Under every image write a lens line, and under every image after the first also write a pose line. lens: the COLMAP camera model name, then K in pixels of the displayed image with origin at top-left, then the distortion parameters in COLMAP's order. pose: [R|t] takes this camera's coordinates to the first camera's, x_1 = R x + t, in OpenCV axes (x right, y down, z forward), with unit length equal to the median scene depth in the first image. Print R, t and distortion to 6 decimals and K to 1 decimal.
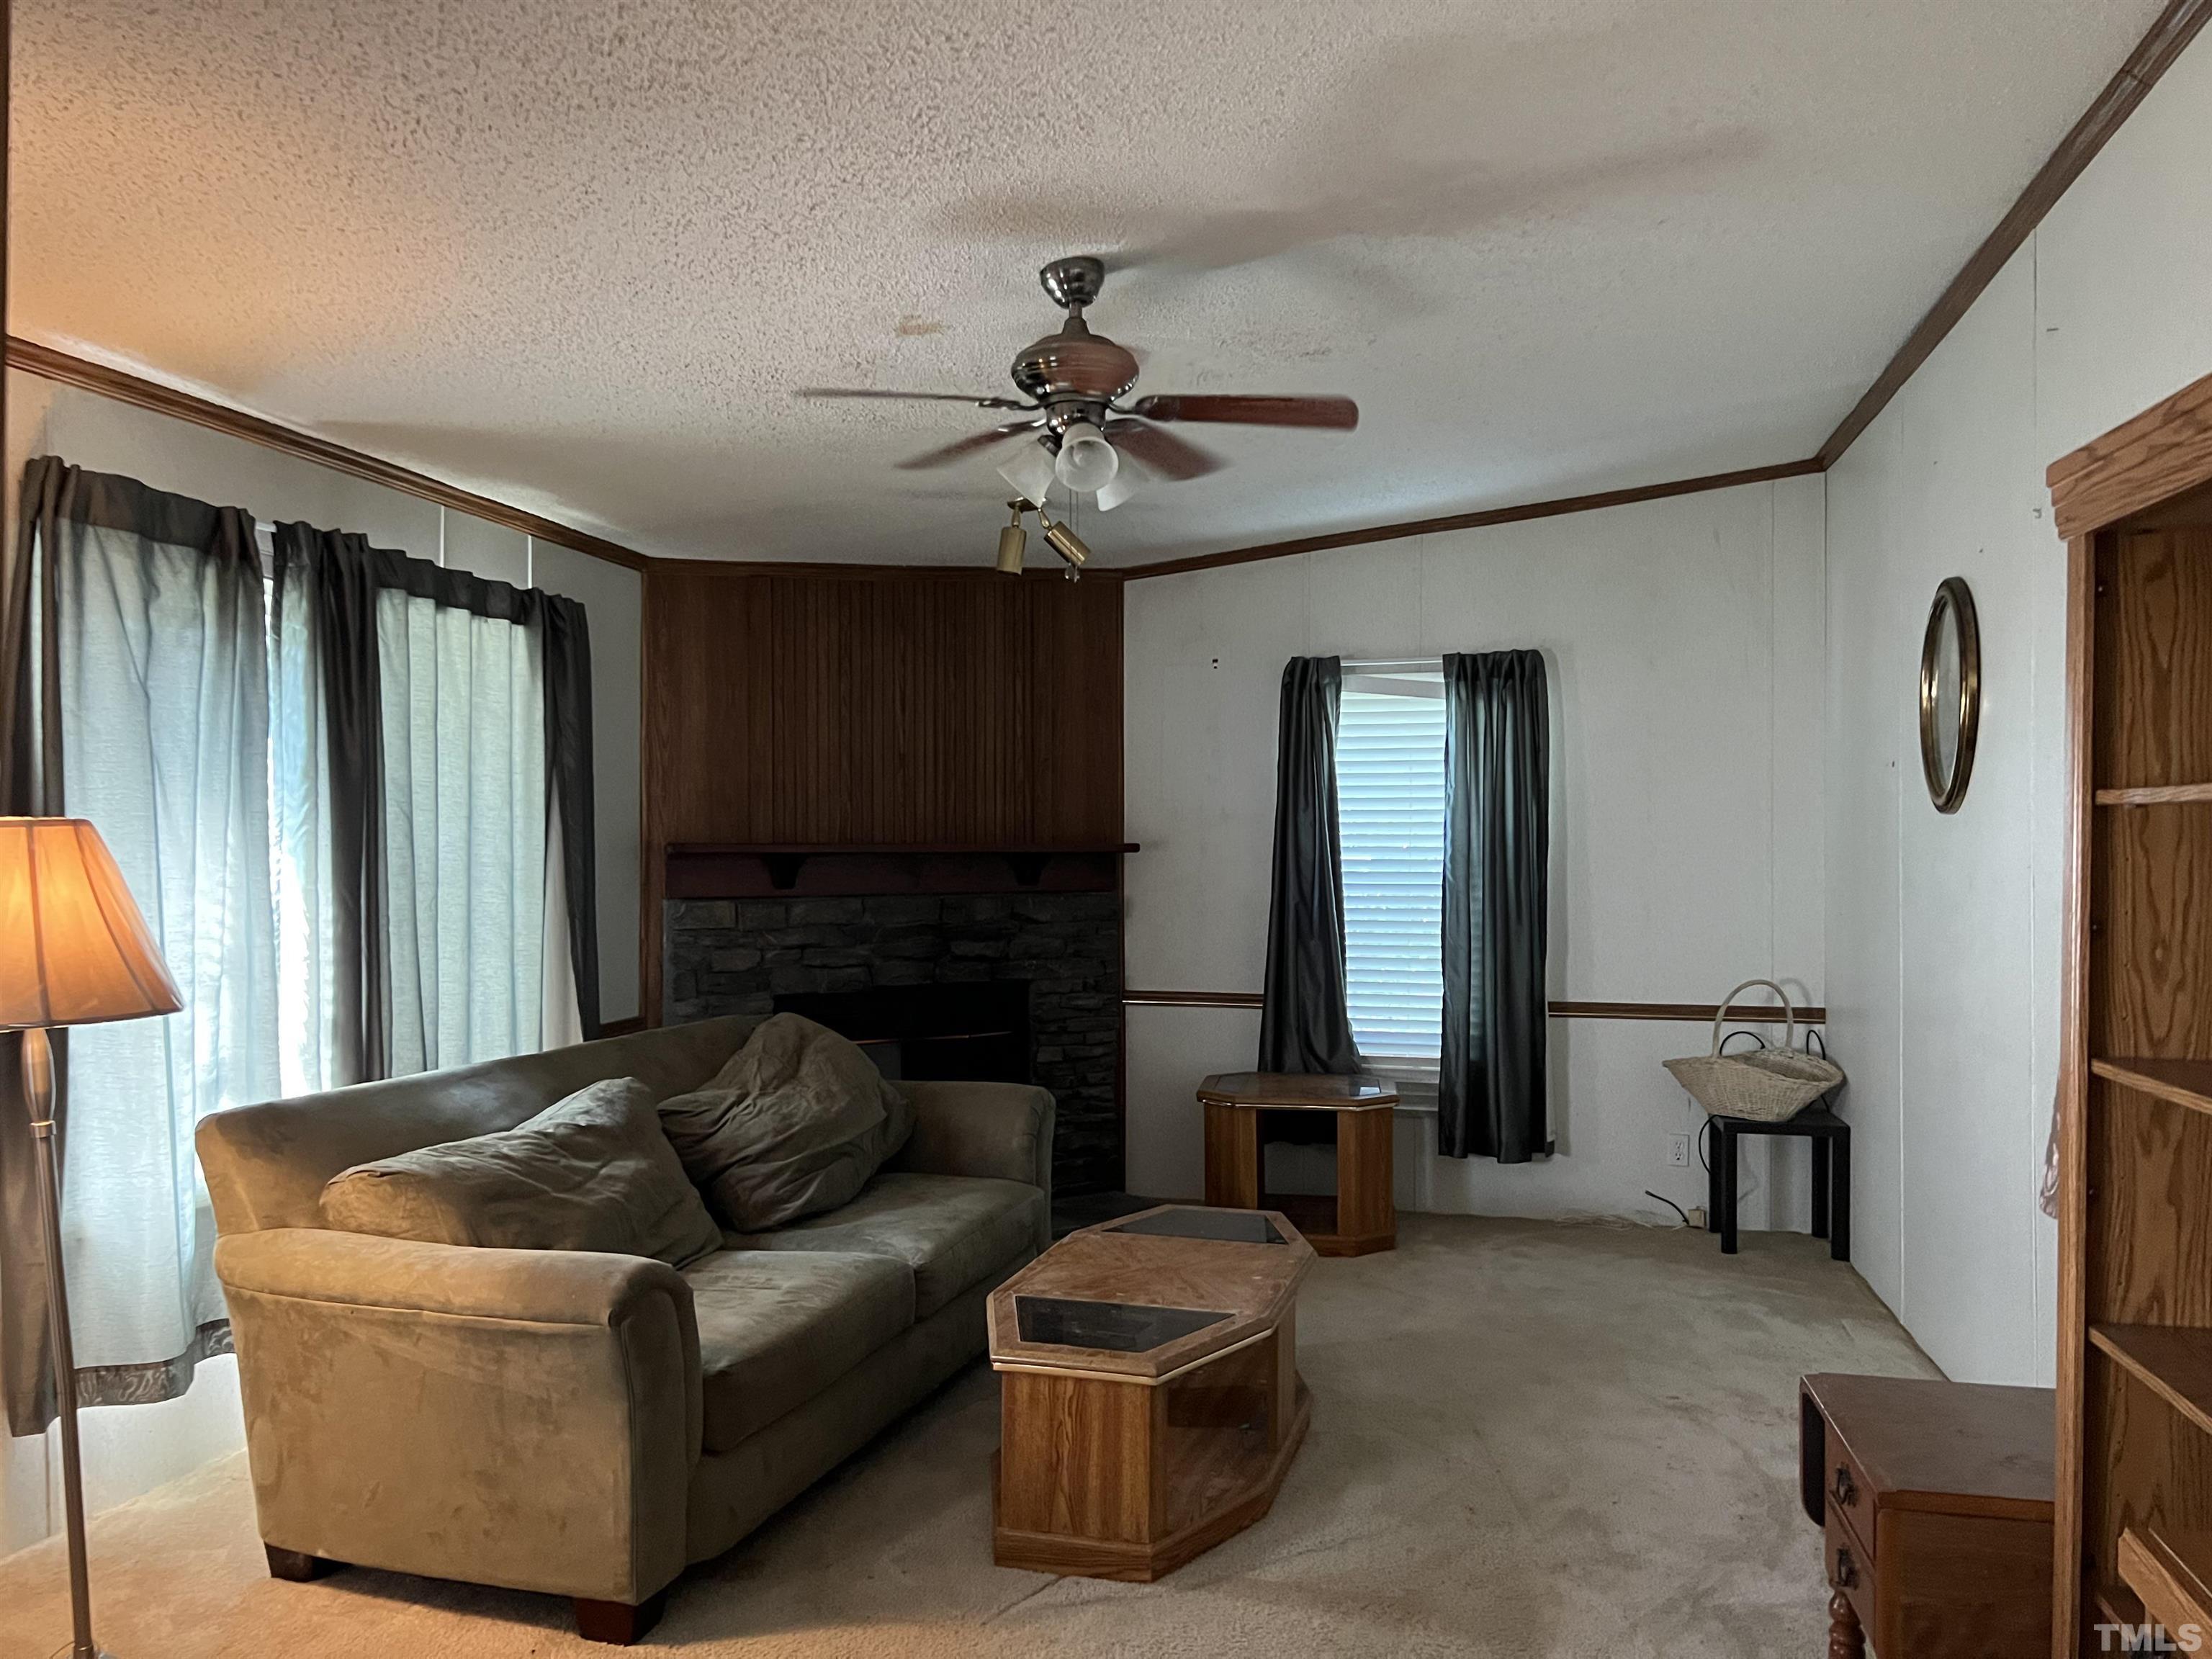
lens RADIAL K [[1678.4, 0, 1111.4], [0, 1678.4, 833.3], [0, 0, 1]] dist [-0.001511, -0.001941]
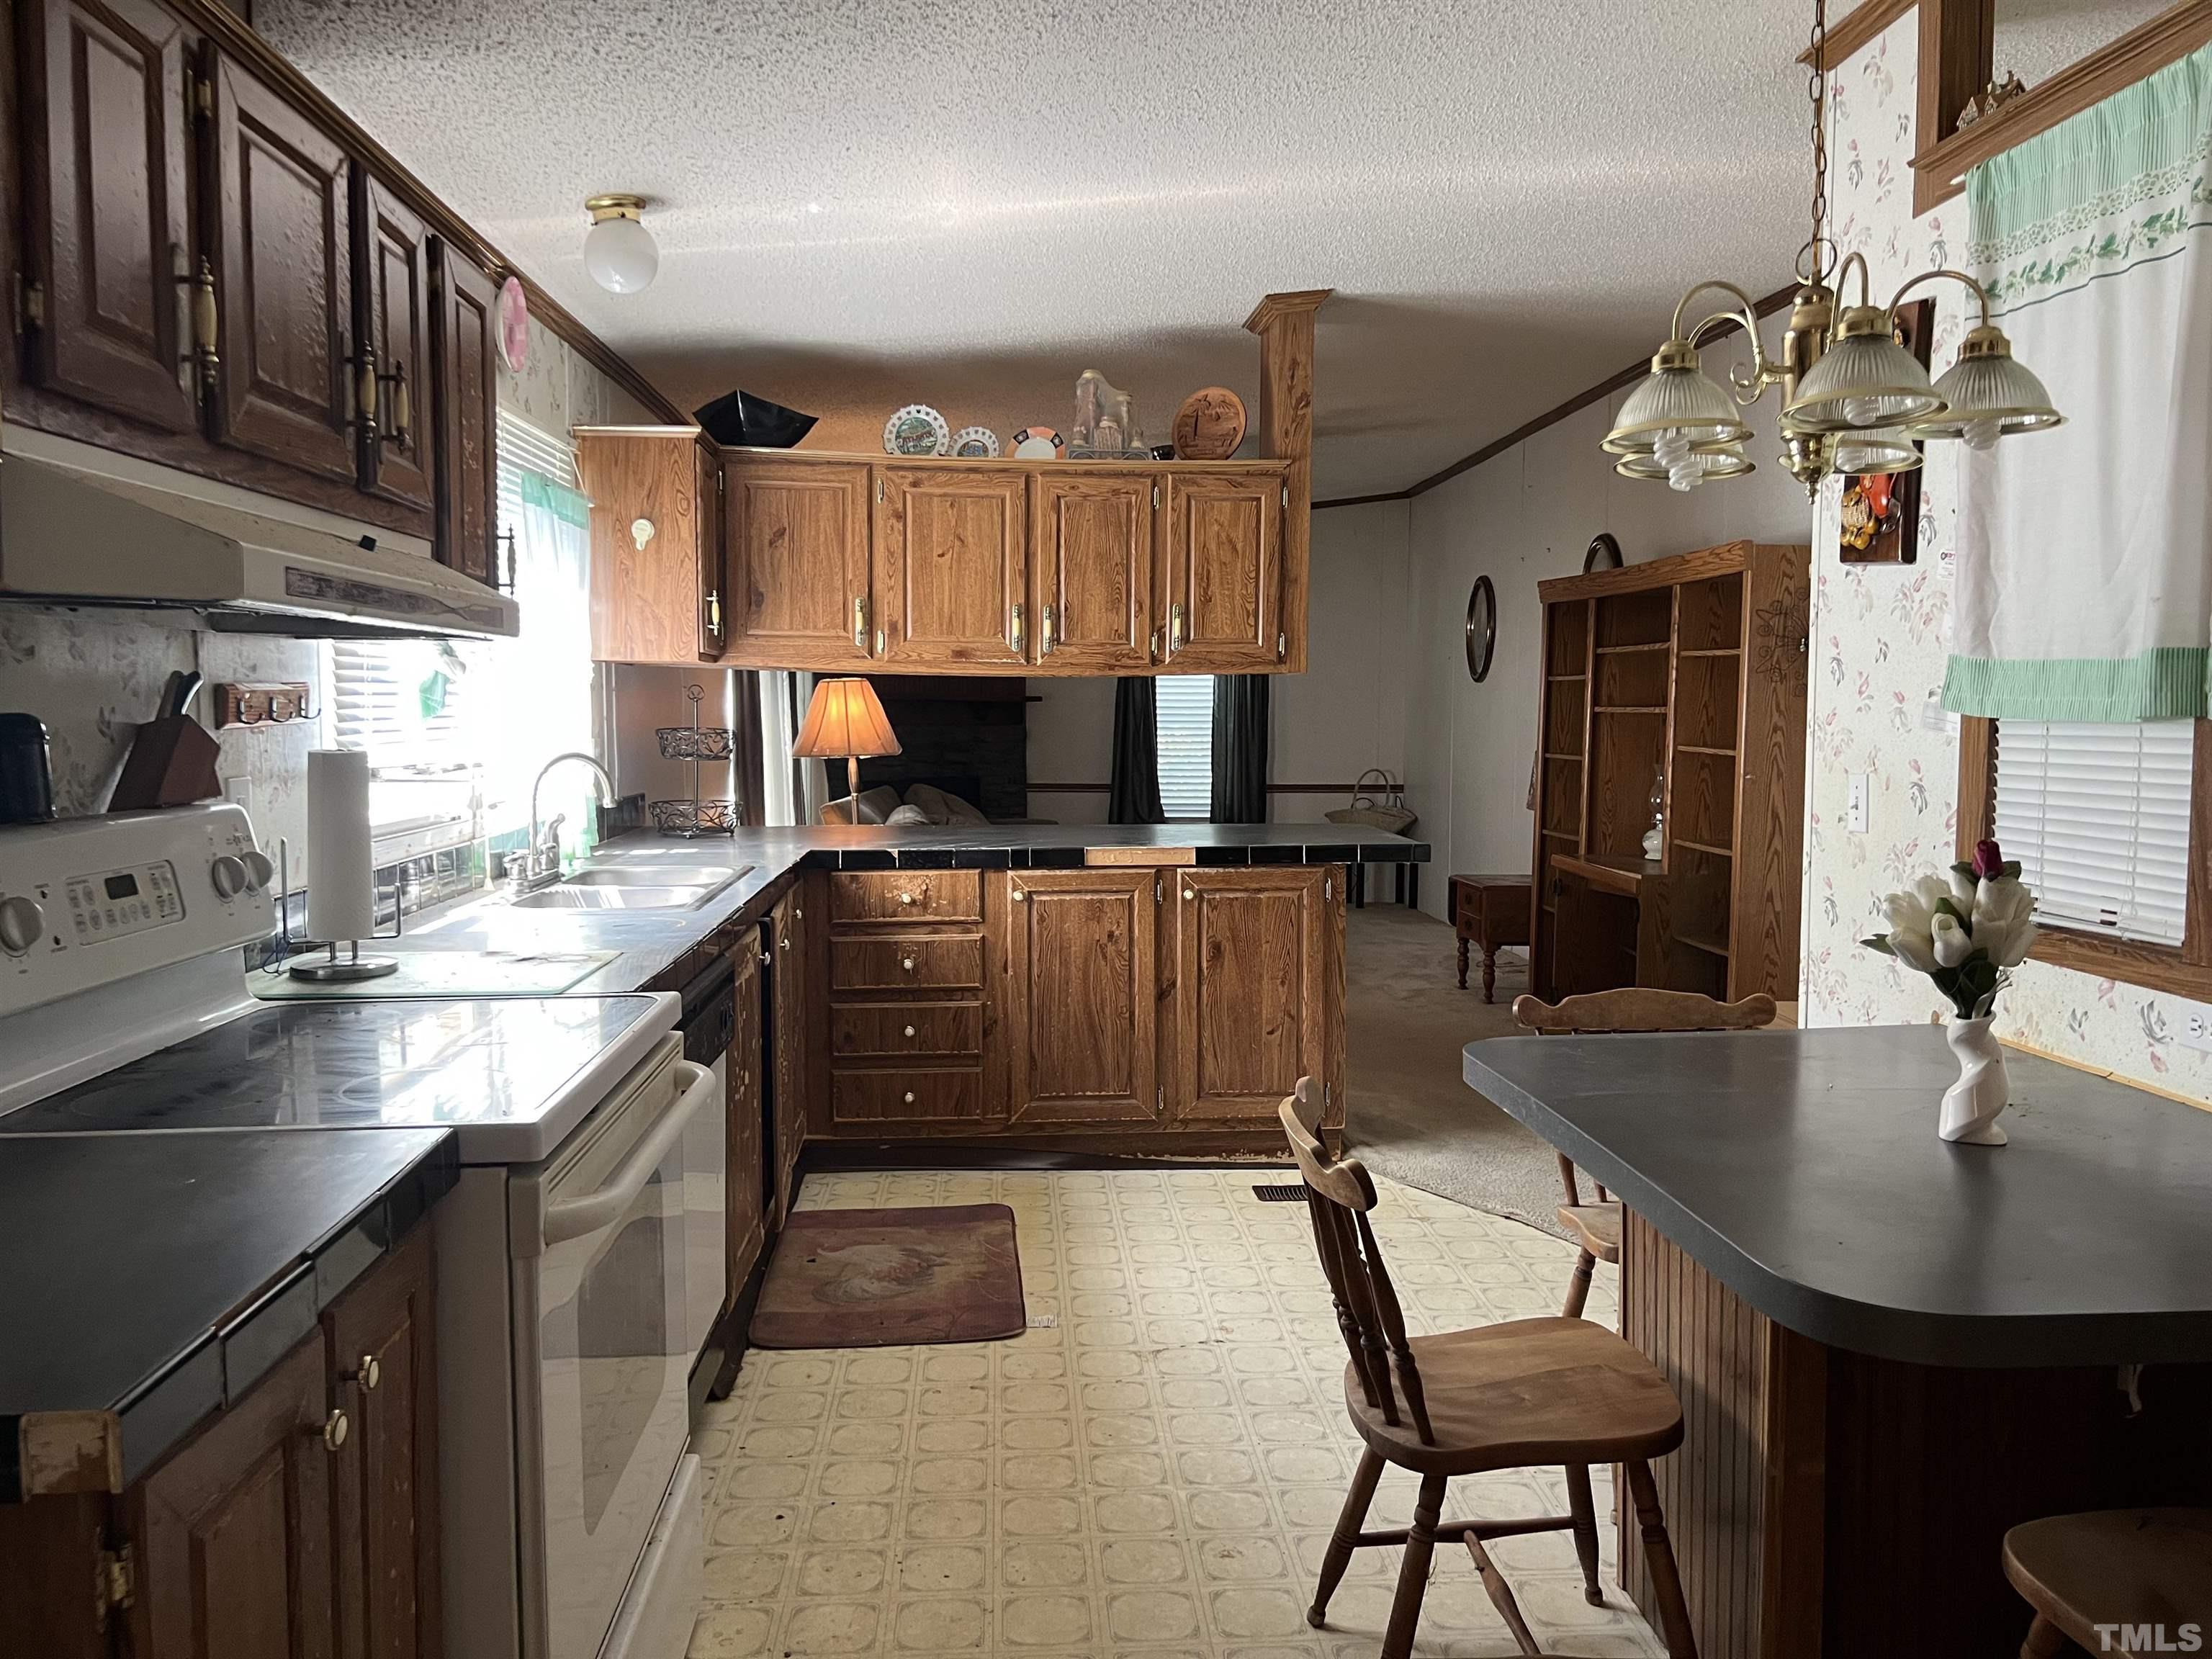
lens RADIAL K [[1678.4, 0, 1102.5], [0, 1678.4, 825.4], [0, 0, 1]] dist [-0.001511, -0.001941]
pose [[0.957533, -0.019300, 0.287676, -0.453213], [-0.002675, 0.997119, 0.075801, 0.007678], [-0.288310, -0.073352, 0.954723, -0.723132]]
